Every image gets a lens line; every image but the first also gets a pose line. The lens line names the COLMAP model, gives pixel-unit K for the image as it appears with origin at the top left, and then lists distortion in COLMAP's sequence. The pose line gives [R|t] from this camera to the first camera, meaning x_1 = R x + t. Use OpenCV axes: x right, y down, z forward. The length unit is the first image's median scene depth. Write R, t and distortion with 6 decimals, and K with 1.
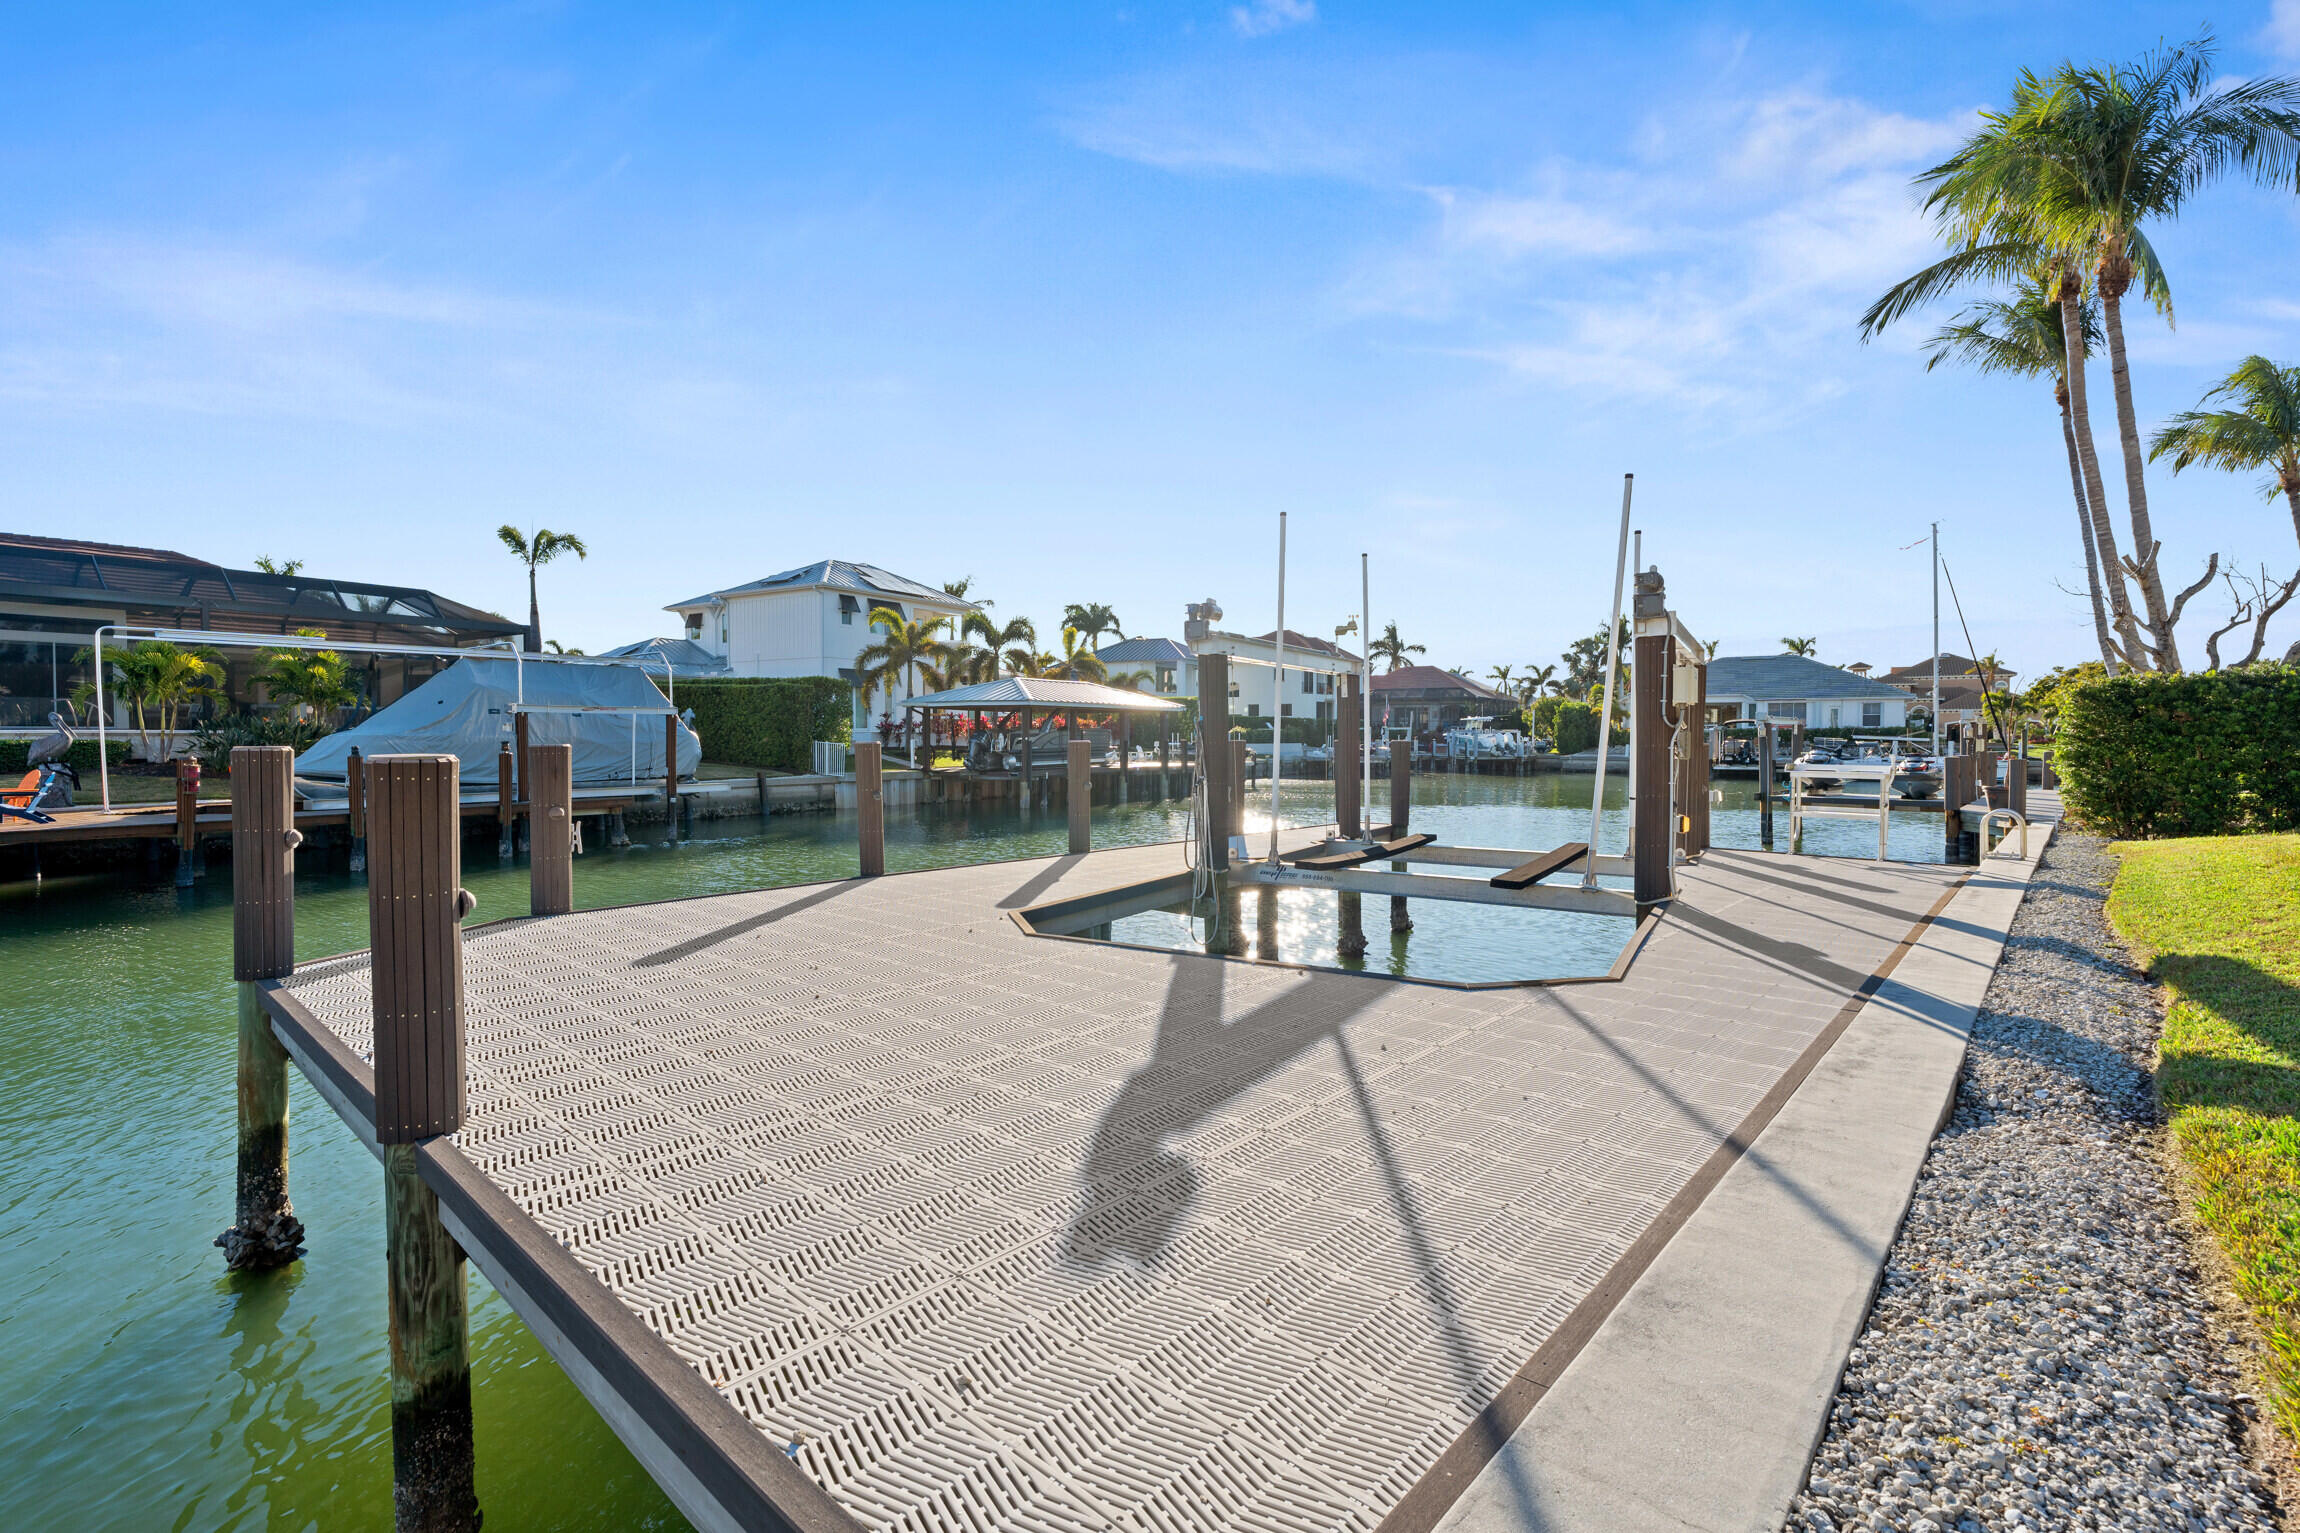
lens RADIAL K [[1039.7, 0, 1149.3], [0, 1039.7, 739.3], [0, 0, 1]] dist [-0.003725, 0.000433]
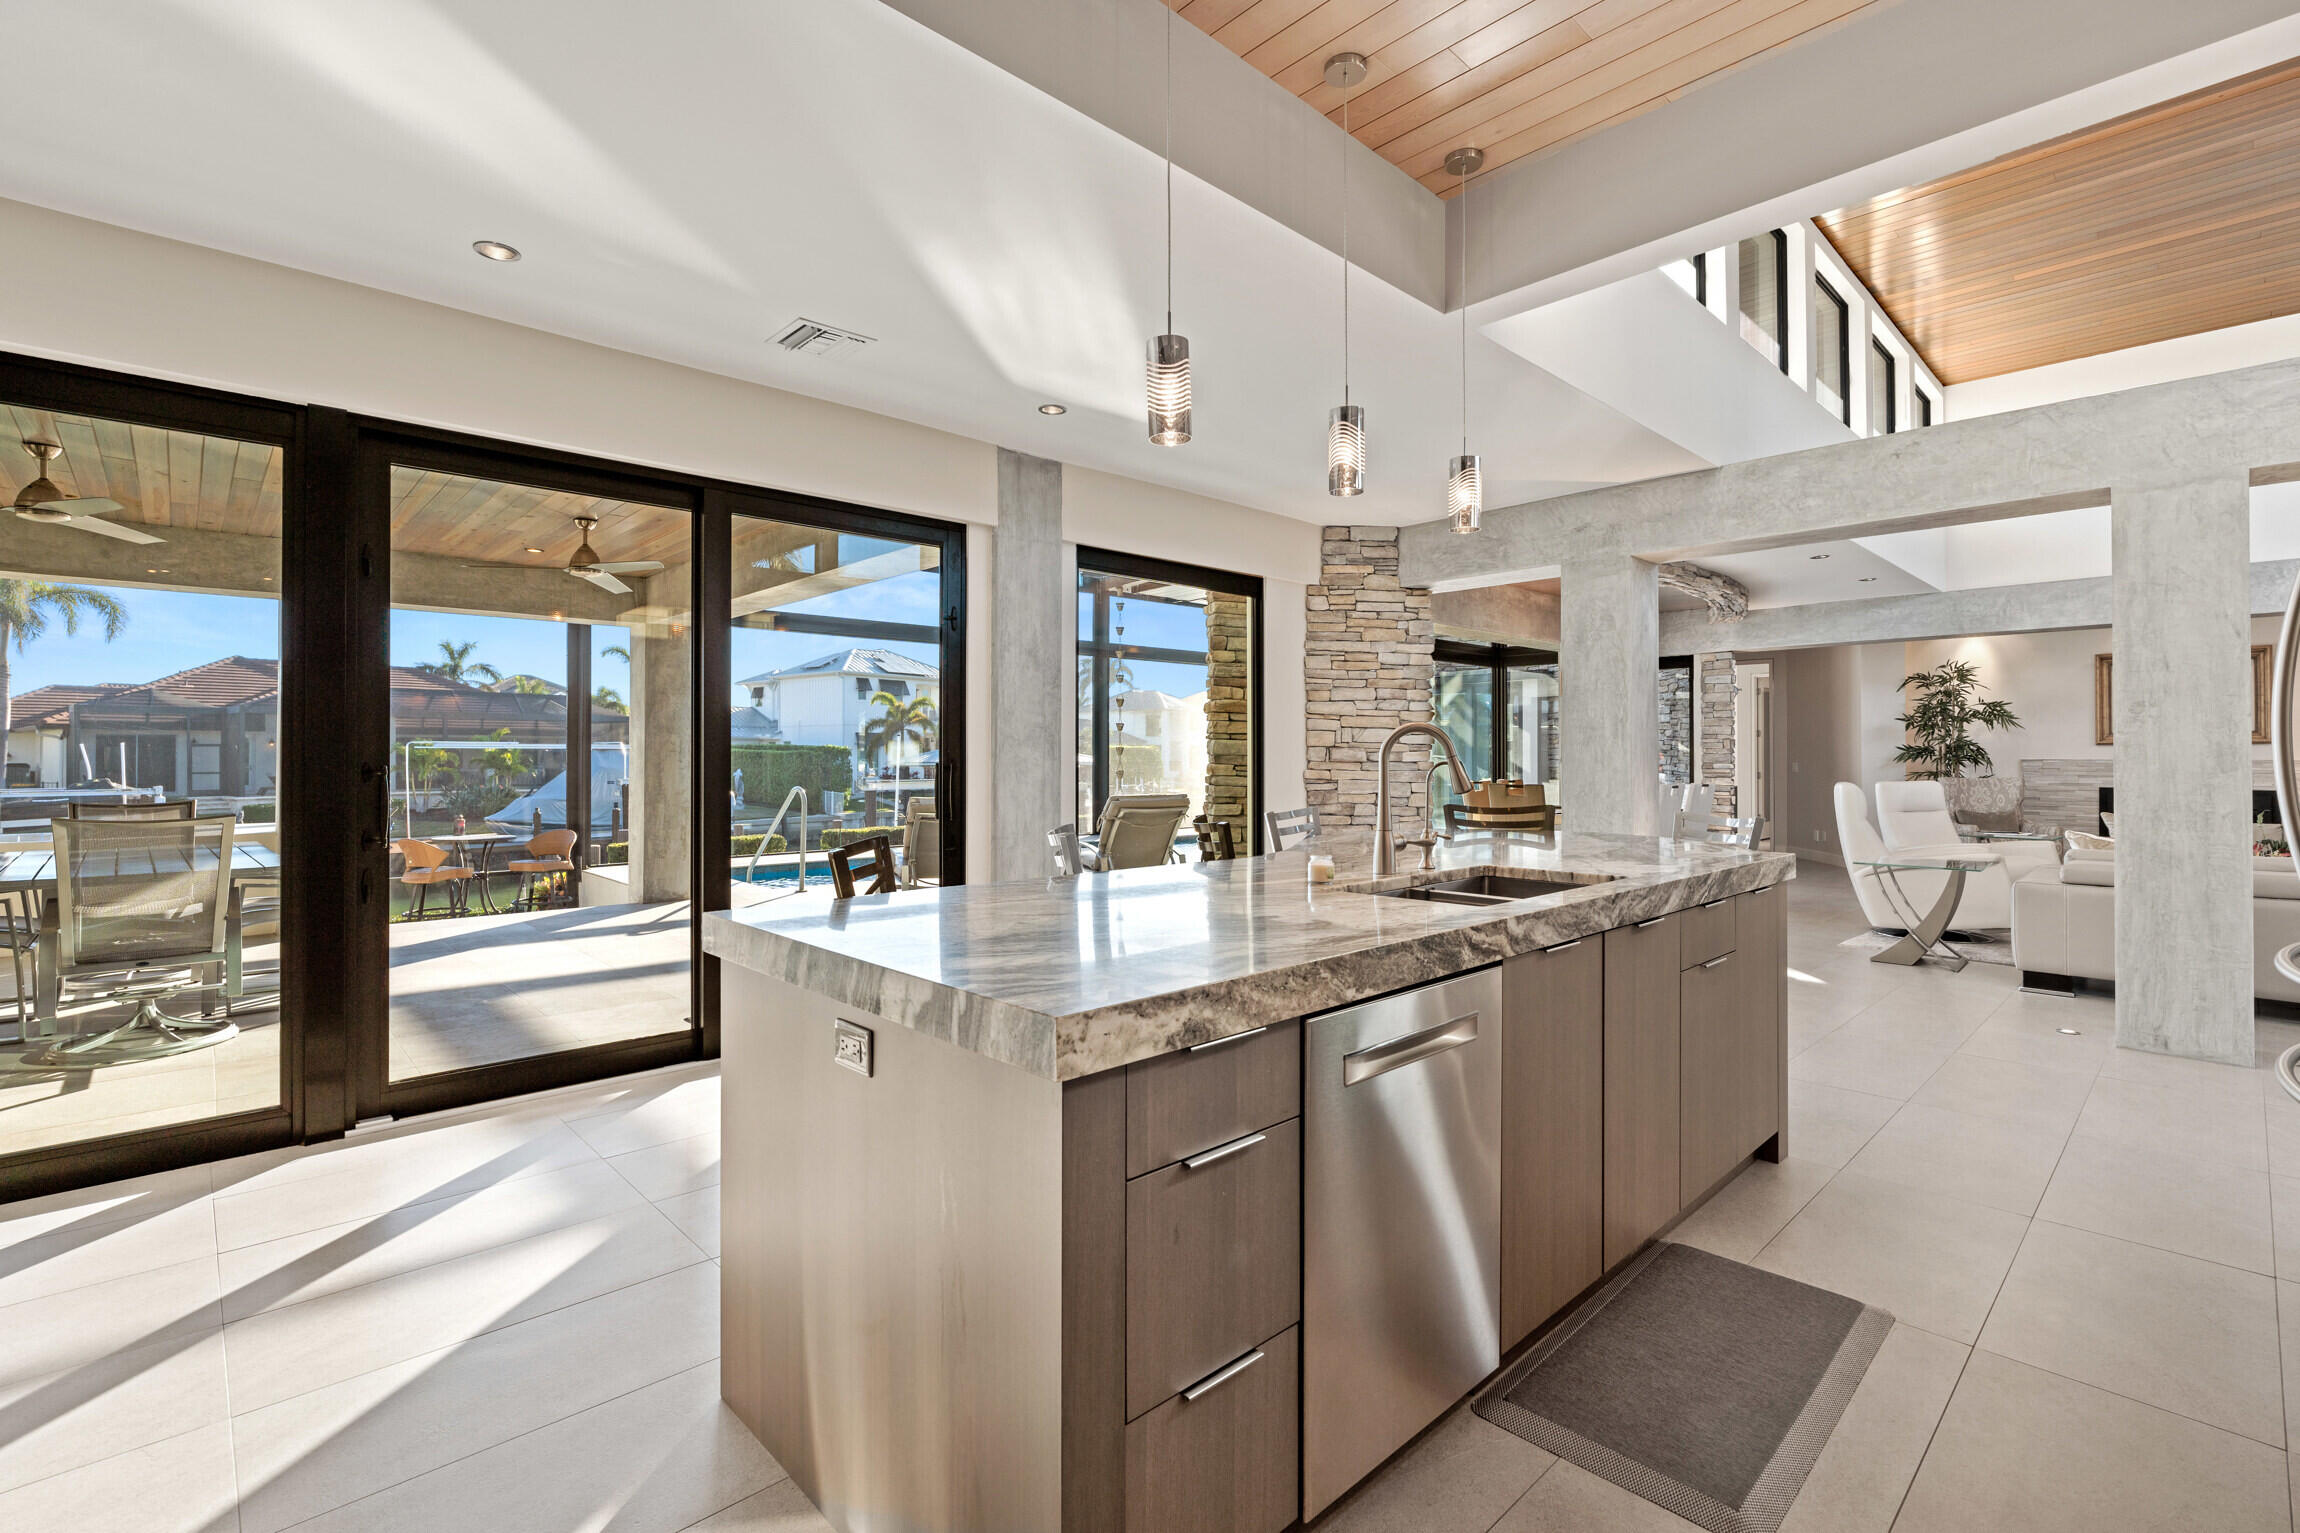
lens RADIAL K [[1036.4, 0, 1163.0], [0, 1036.4, 749.1], [0, 0, 1]] dist [-0.001517, 0.000601]
pose [[0.997184, 0.000301, -0.074996, 0.193848], [-0.001091, 0.999944, -0.010492, -0.031613], [0.074989, 0.010544, 0.997129, -0.304424]]
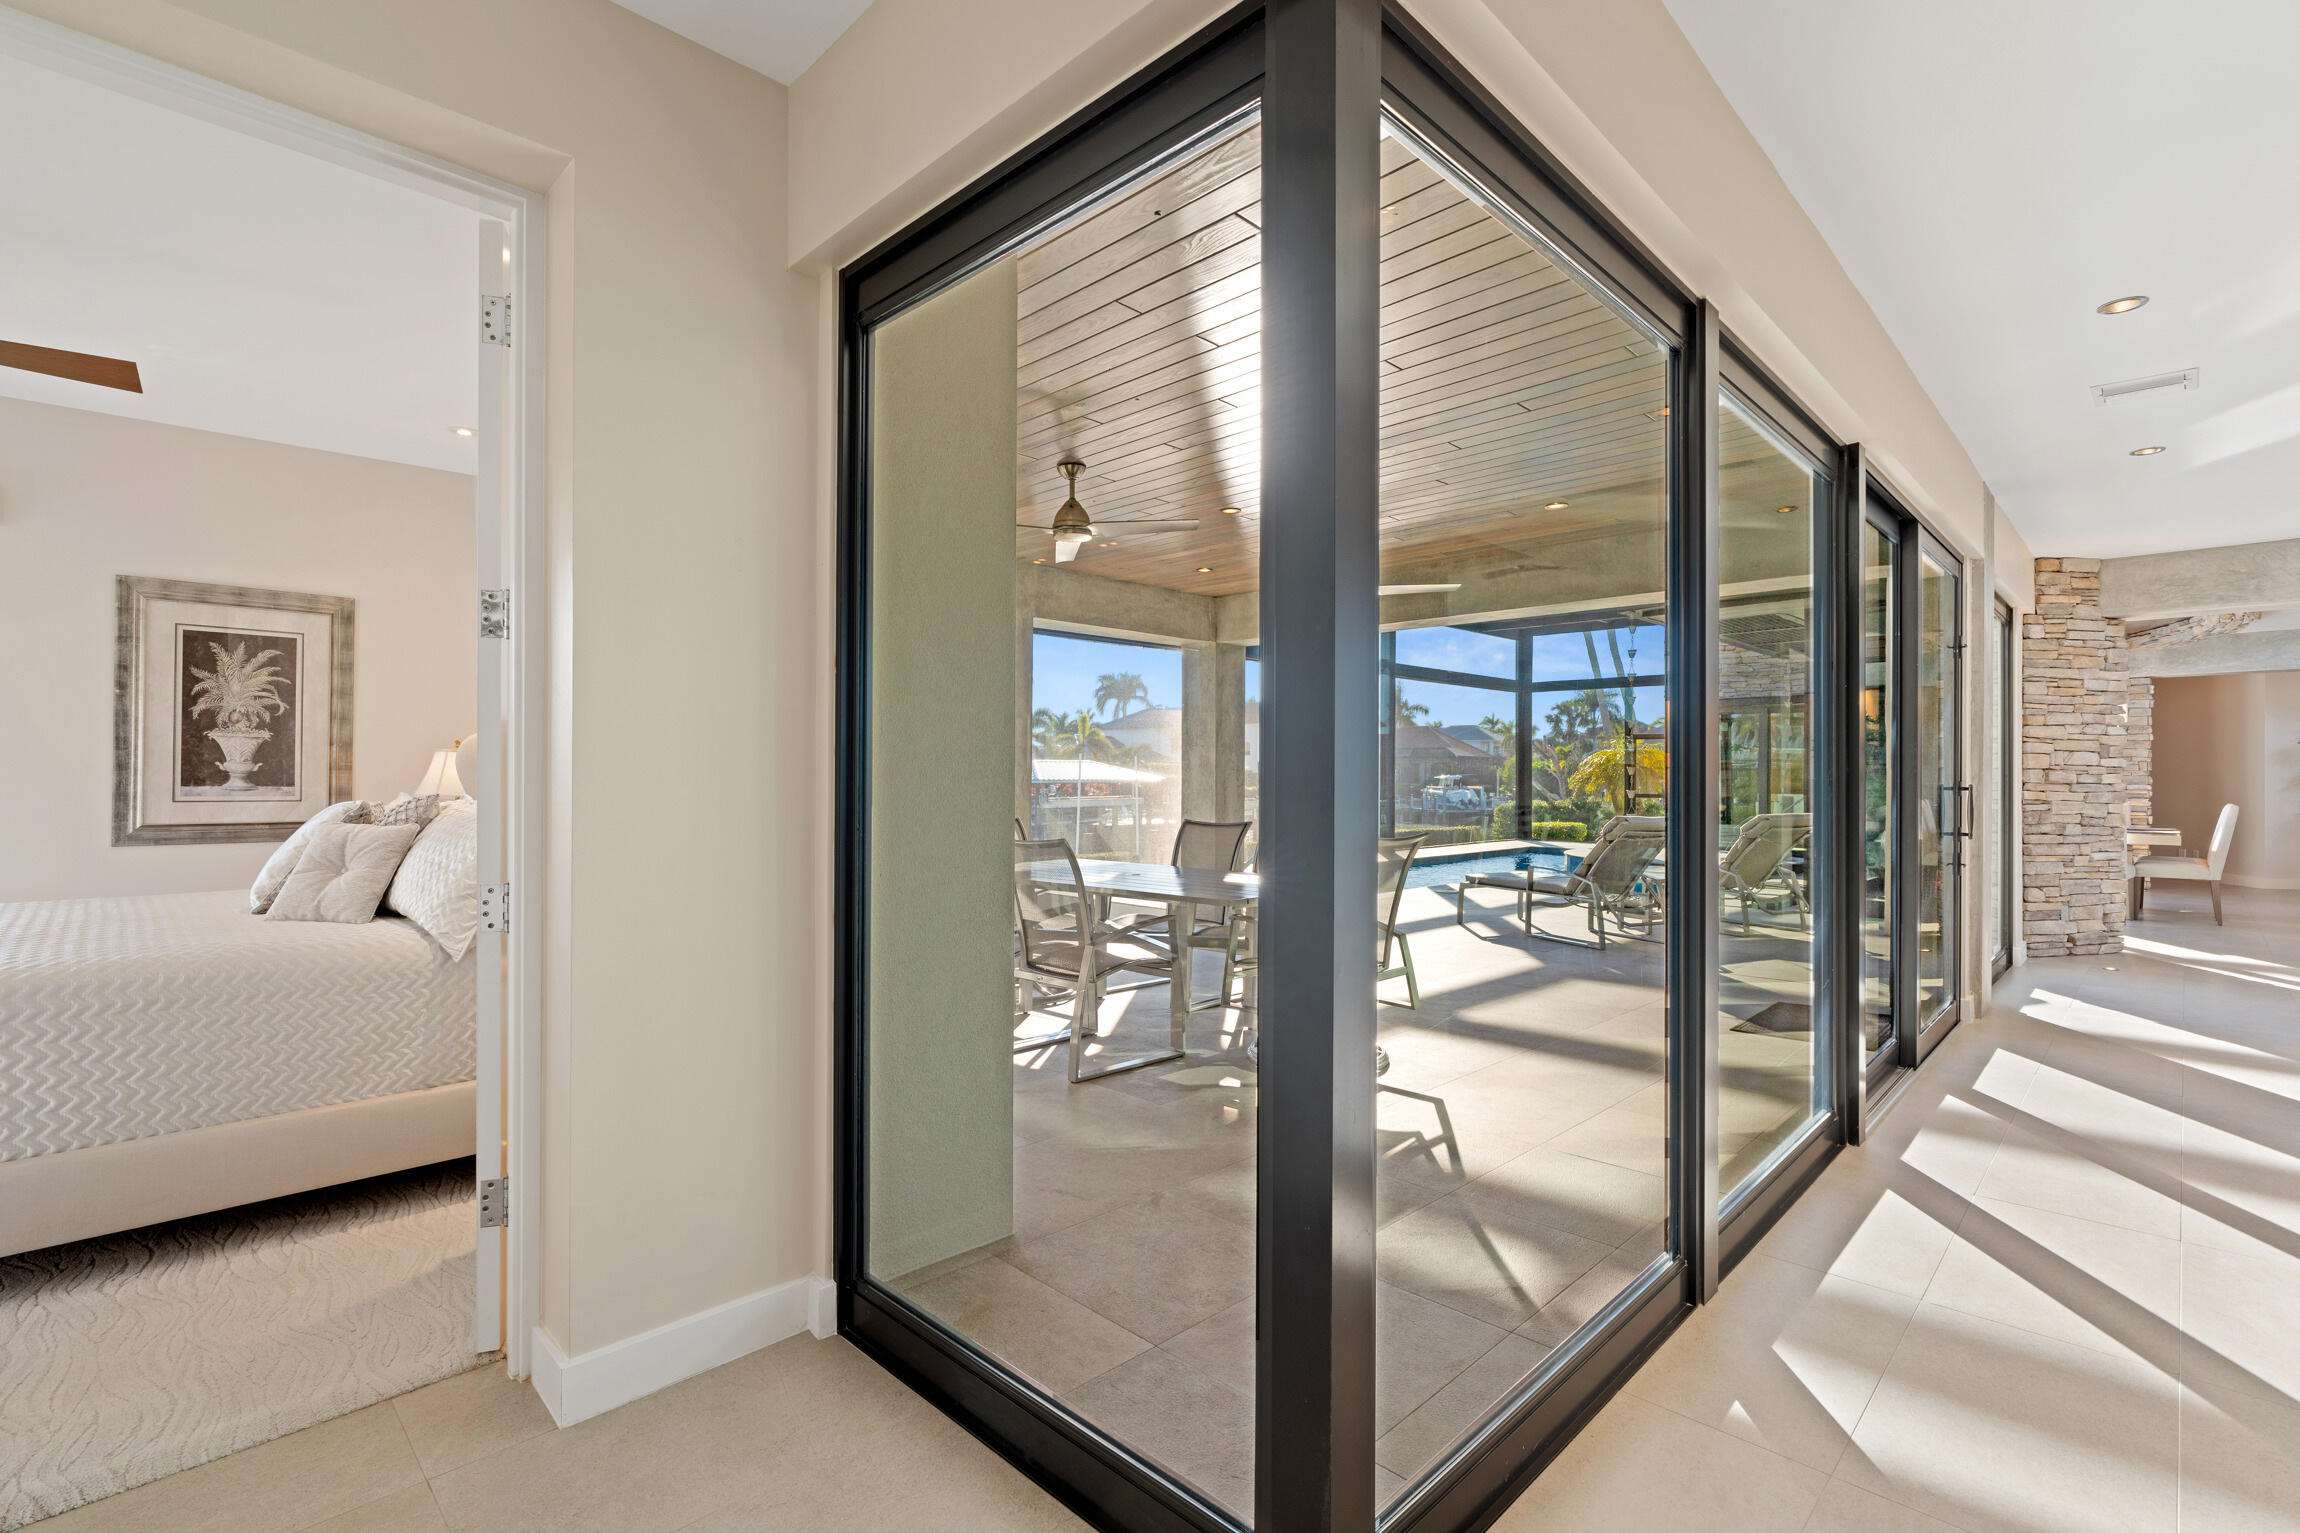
lens RADIAL K [[1031.3, 0, 1150.1], [0, 1031.3, 769.0], [0, 0, 1]] dist [-0.005595, 0.000386]
pose [[0.998006, 0.006168, -0.062824, 0.096267], [-0.006603, 0.999956, -0.006733, -0.031619], [0.062780, 0.007135, 0.998002, -0.315039]]
